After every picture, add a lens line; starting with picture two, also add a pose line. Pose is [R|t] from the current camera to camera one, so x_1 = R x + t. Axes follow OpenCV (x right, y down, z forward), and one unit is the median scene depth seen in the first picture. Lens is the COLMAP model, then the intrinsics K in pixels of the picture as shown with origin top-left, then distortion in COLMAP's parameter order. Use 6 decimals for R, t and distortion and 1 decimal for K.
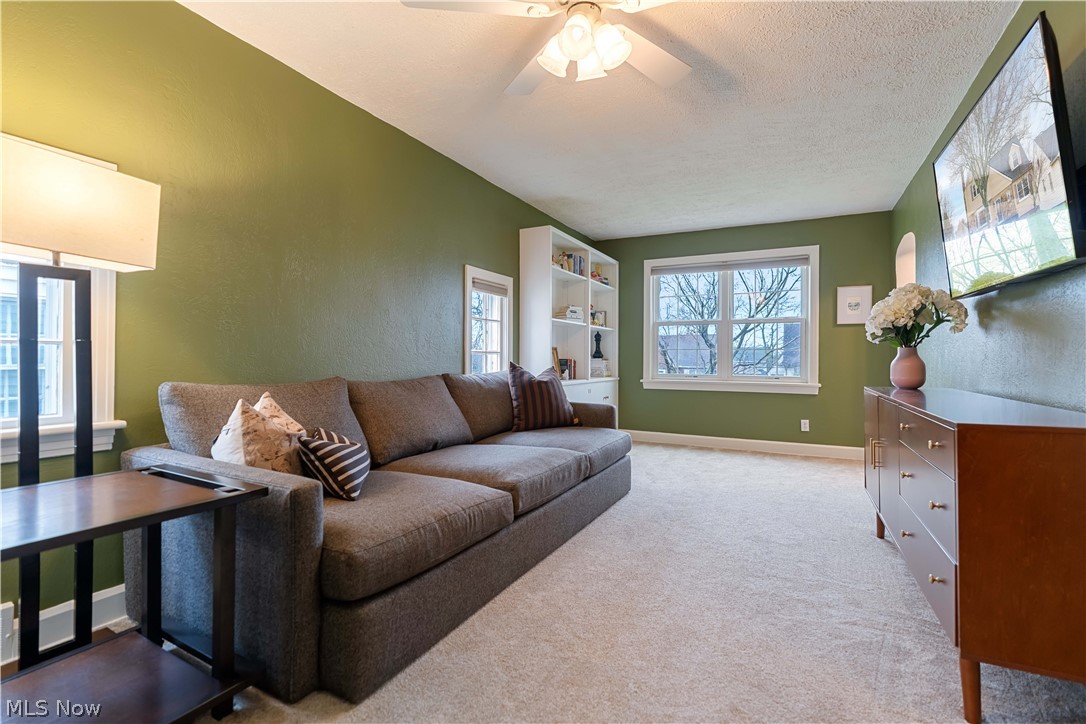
lens RADIAL K [[494.3, 0, 541.4], [0, 494.3, 356.9], [0, 0, 1]] dist [0.000666, 0.000686]
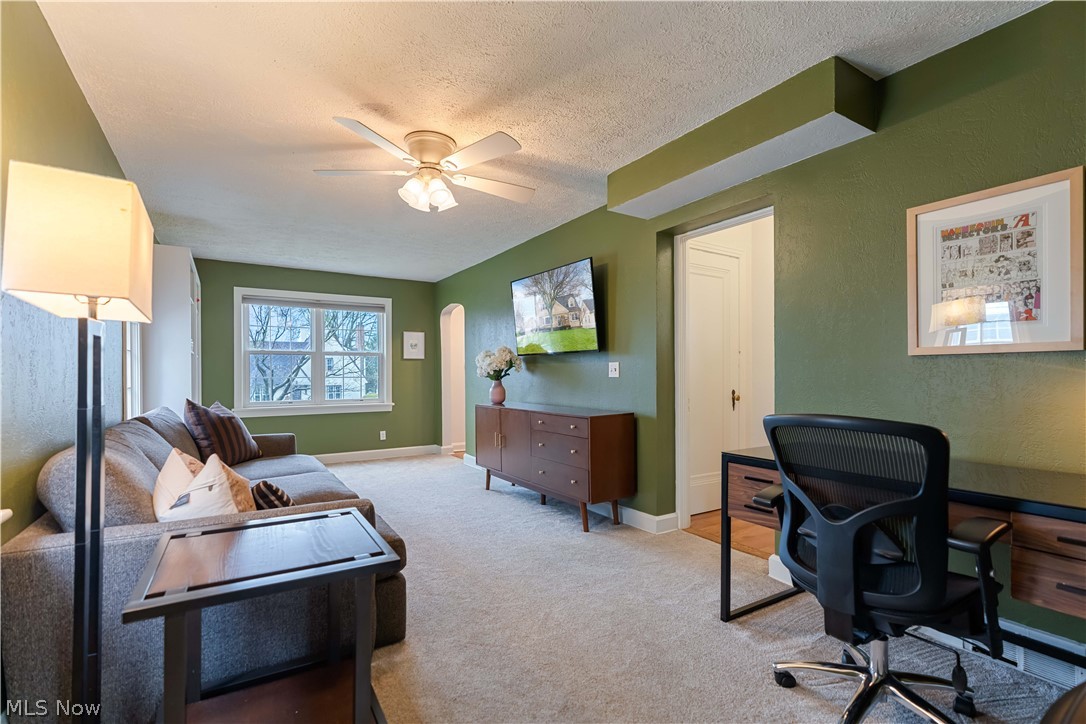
lens RADIAL K [[495.0, 0, 546.4], [0, 495.0, 389.9], [0, 0, 1]] dist [-0.001453, 0.000074]
pose [[0.504127, -0.035427, 0.862902, -0.650713], [0.008766, 0.999317, 0.035906, -0.043226], [-0.863585, -0.010537, 0.504093, -0.049409]]
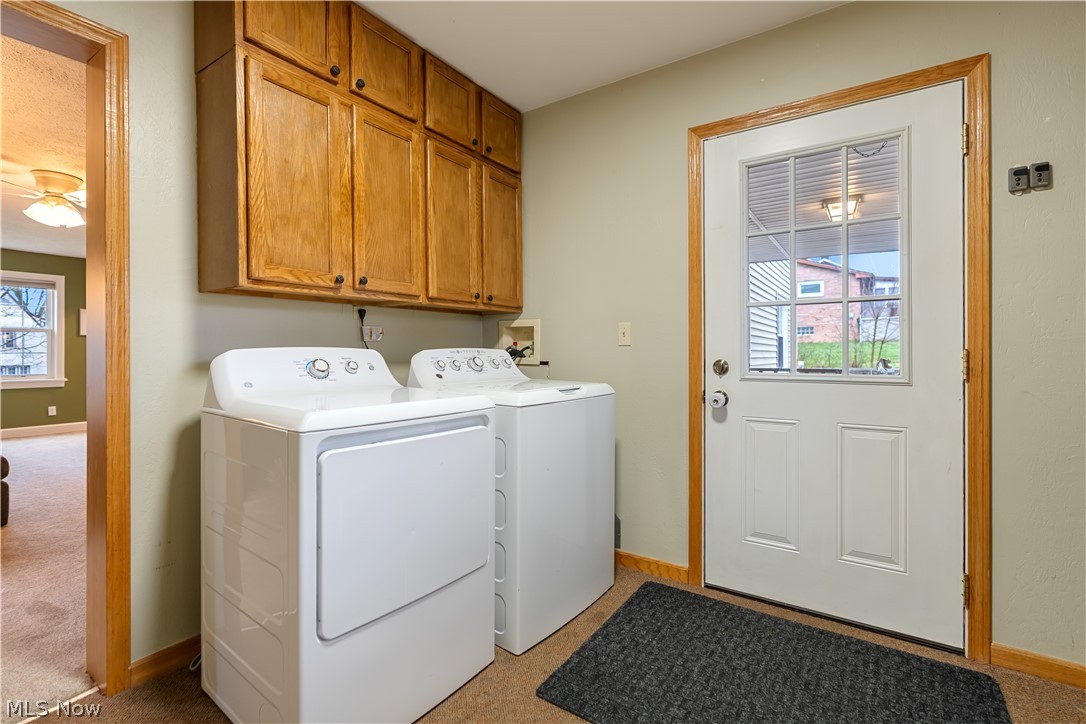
lens RADIAL K [[494.3, 0, 541.4], [0, 494.3, 356.9], [0, 0, 1]] dist [0.000666, 0.000686]
pose [[0.123829, -0.010438, 0.992249, -1.063774], [0.007648, 0.999925, 0.009564, -0.012789], [-0.992274, 0.006404, 0.123900, -0.788949]]
